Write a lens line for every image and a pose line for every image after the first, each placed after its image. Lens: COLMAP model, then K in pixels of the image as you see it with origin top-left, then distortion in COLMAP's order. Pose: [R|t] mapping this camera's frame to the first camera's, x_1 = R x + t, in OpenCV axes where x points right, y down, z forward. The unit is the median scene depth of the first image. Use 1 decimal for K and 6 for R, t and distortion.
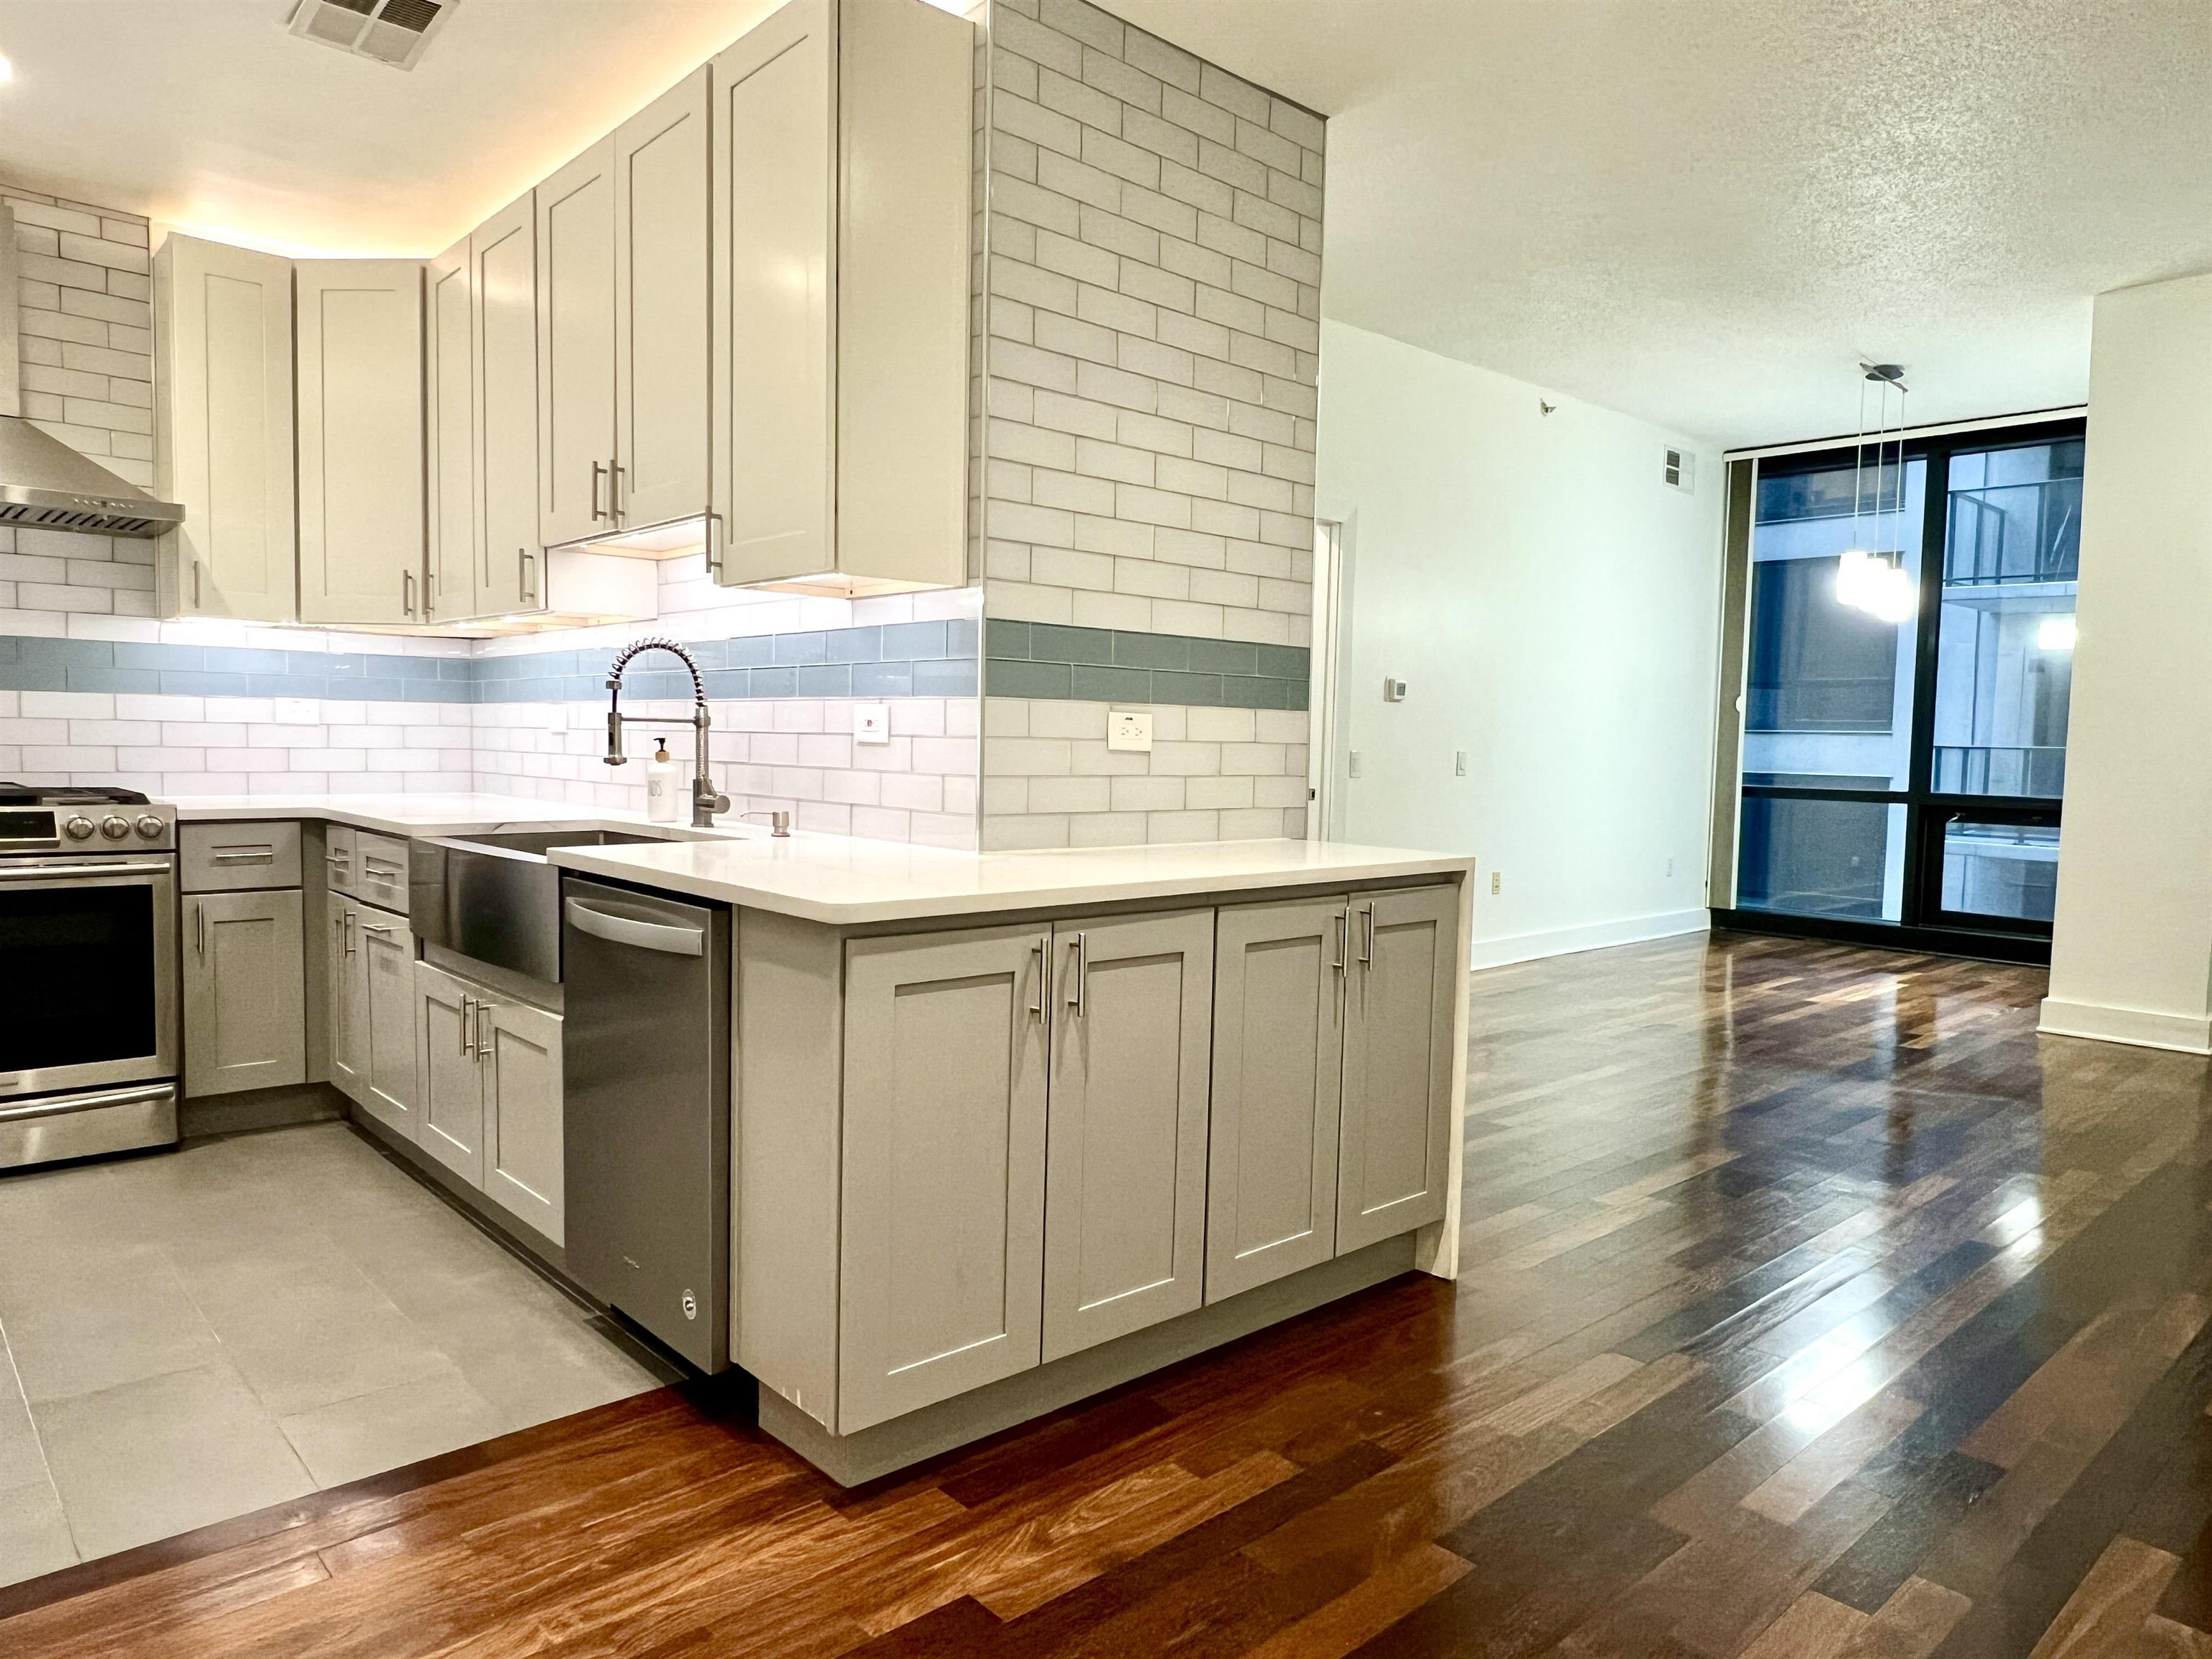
lens RADIAL K [[1424.3, 0, 1106.2], [0, 1424.3, 833.9], [0, 0, 1]] dist [0.002289, 0.001996]
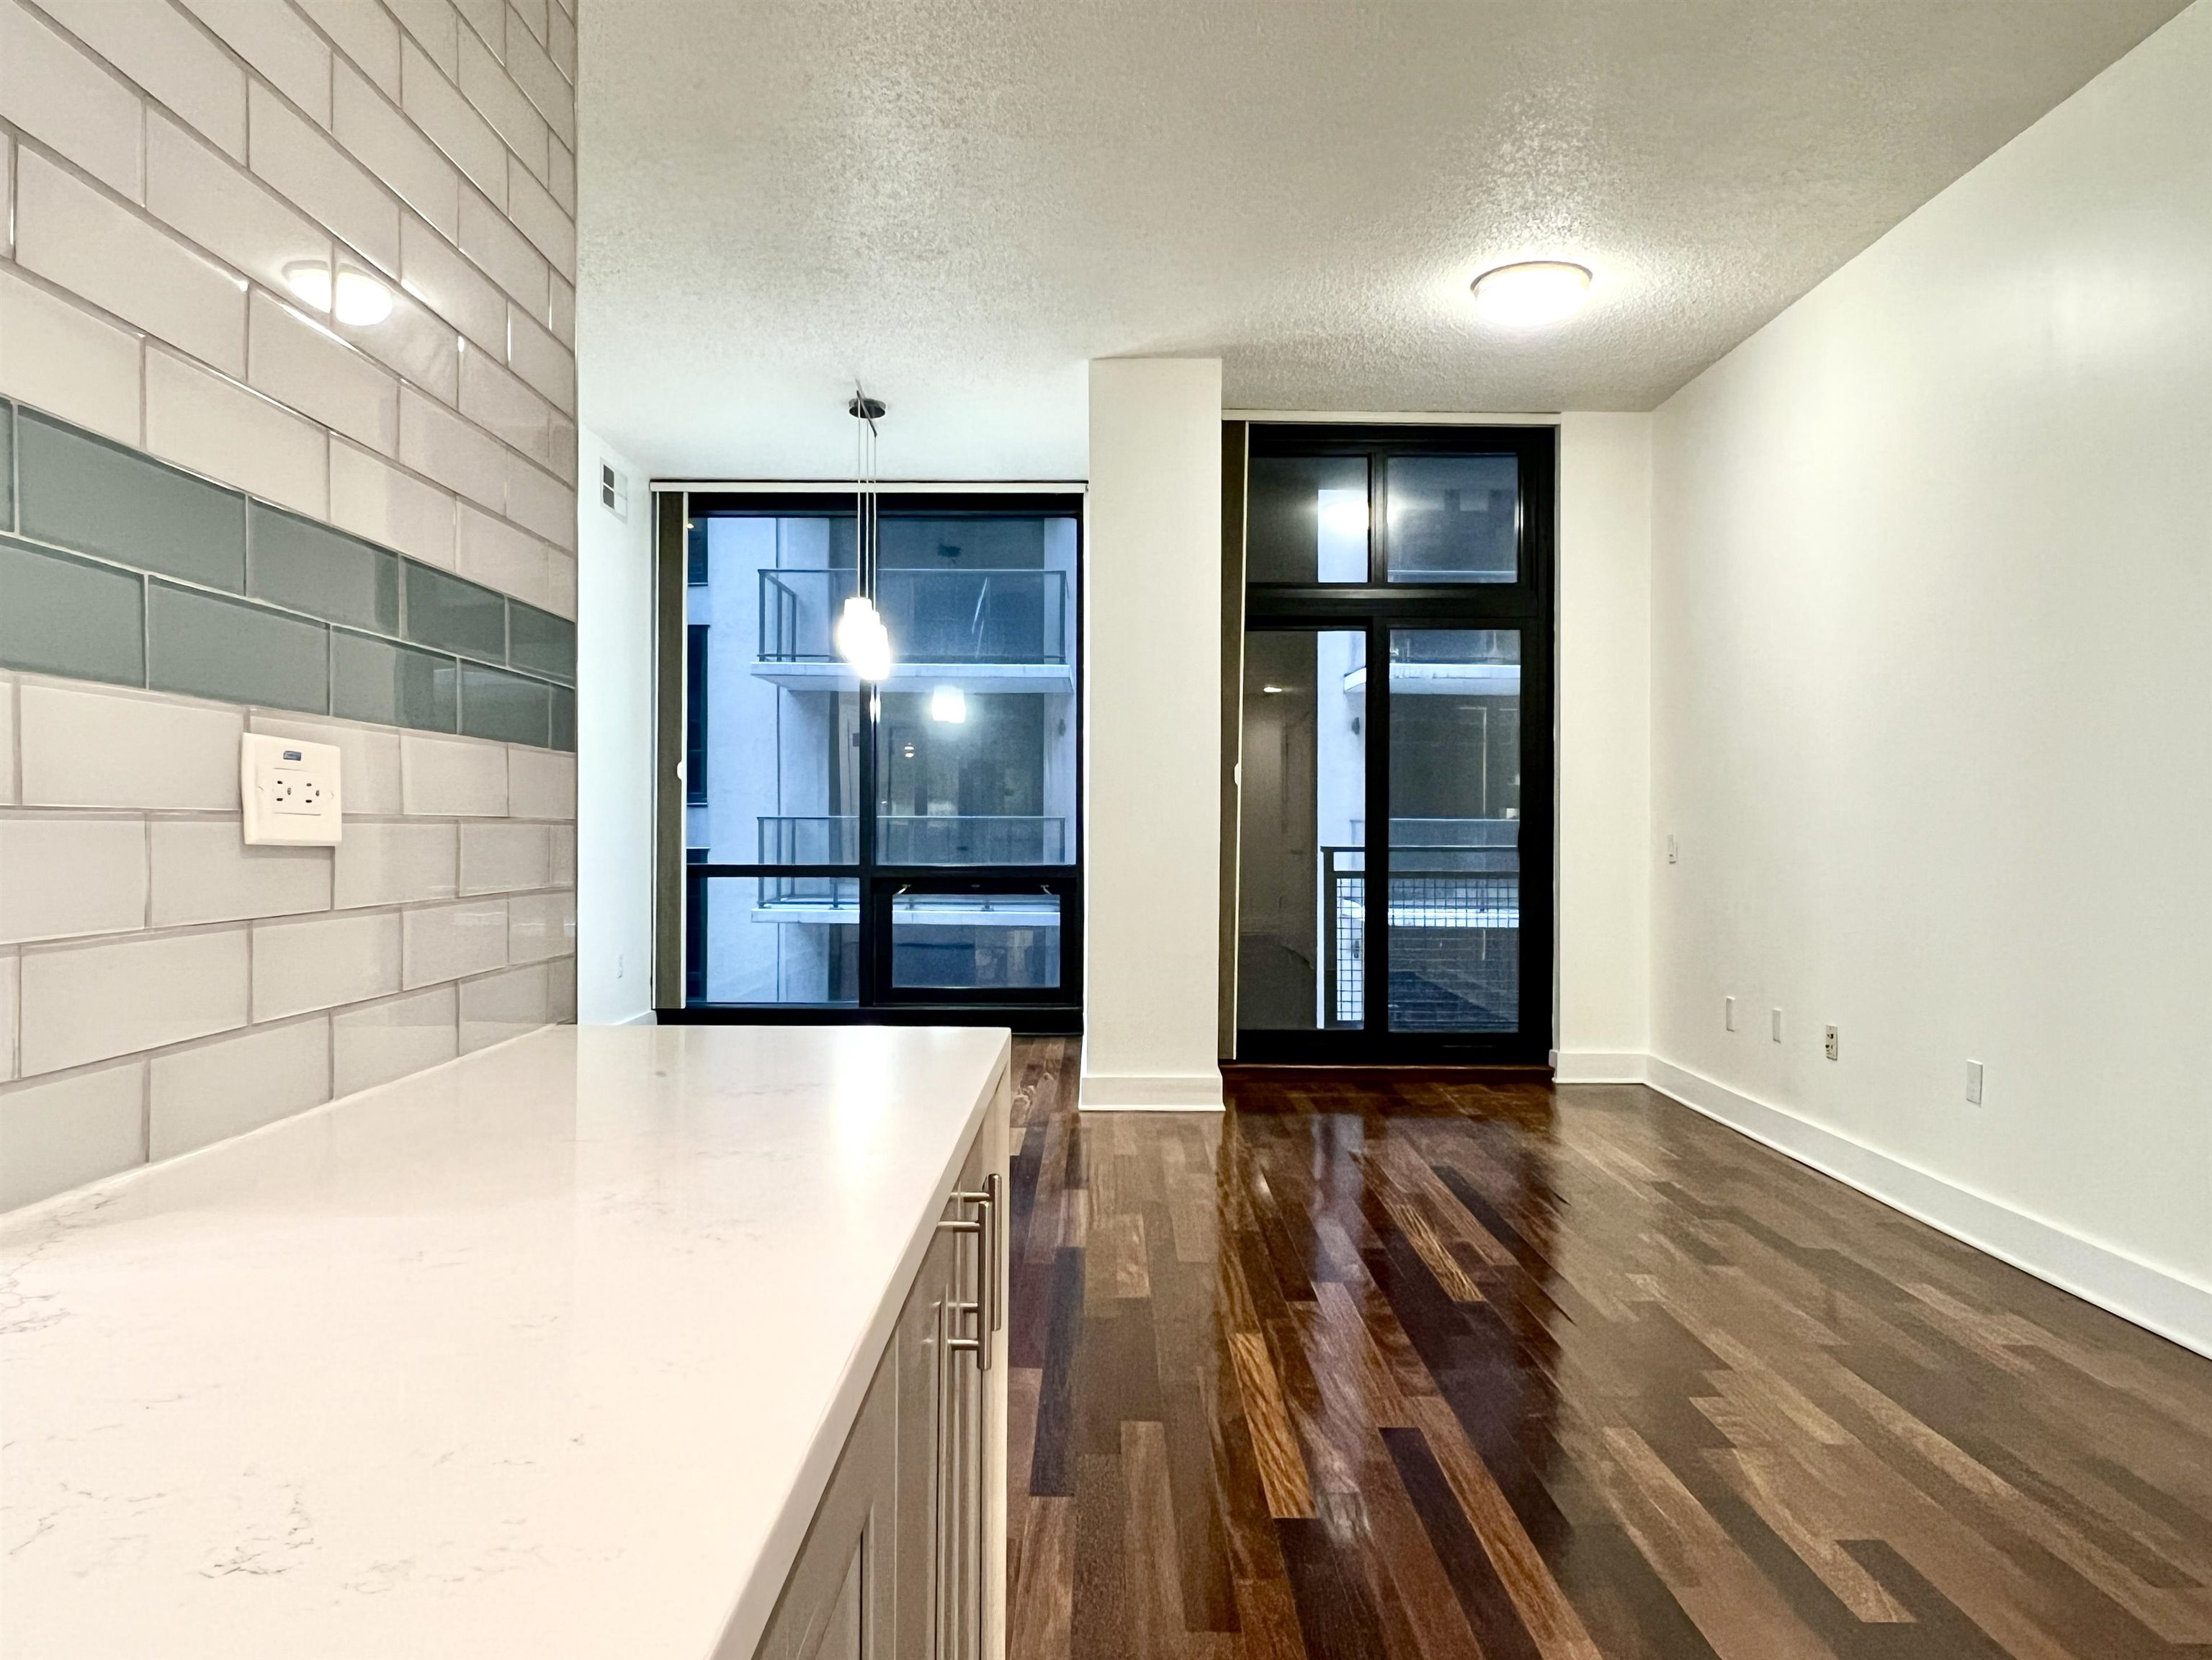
lens RADIAL K [[1470.0, 0, 1106.0], [0, 1470.0, 830.0], [0, 0, 1]] dist [0.003303, -0.002662]
pose [[0.678161, -0.020458, 0.734629, -0.101214], [0.061065, 0.997724, -0.028586, -0.035253], [-0.732372, 0.064246, 0.677867, 0.537659]]
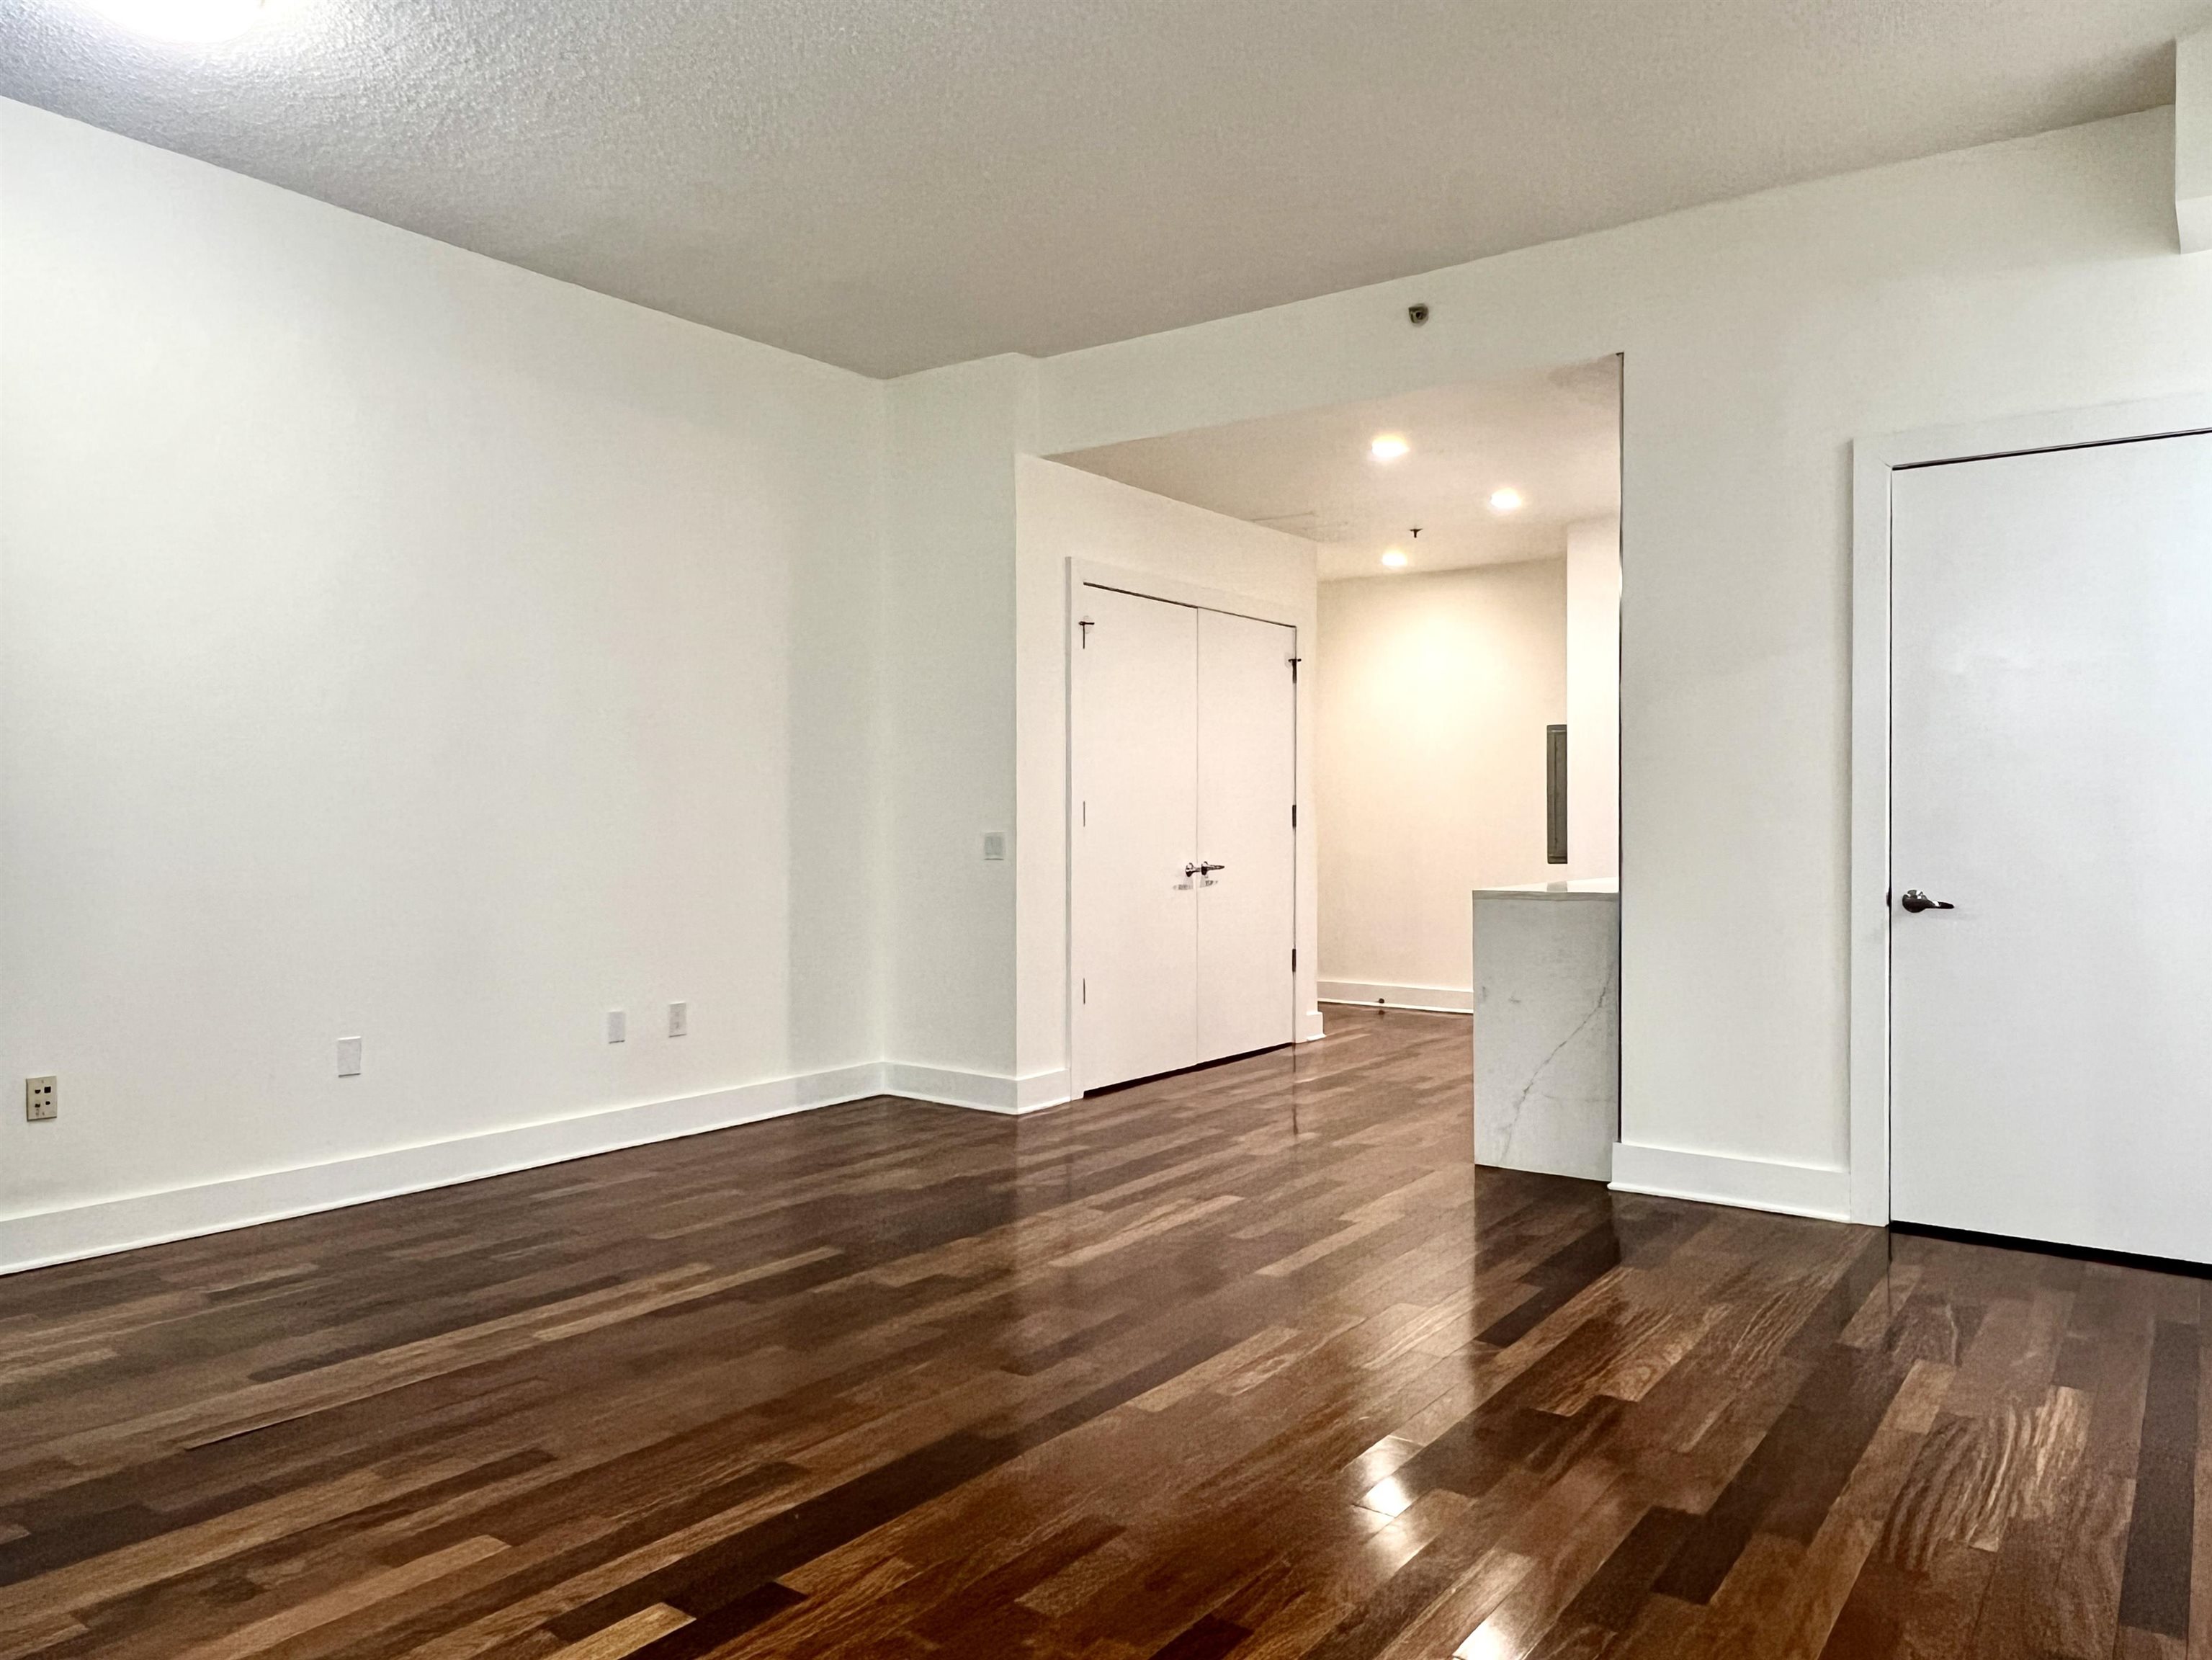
lens RADIAL K [[1548.7, 0, 1051.7], [0, 1548.7, 830.1], [0, 0, 1]] dist [0.002843, 0.001077]
pose [[-0.985250, -0.017725, -0.170203, 0.891986], [-0.029533, 0.997310, 0.067094, -0.135021], [0.168556, 0.071131, -0.983122, 2.312279]]
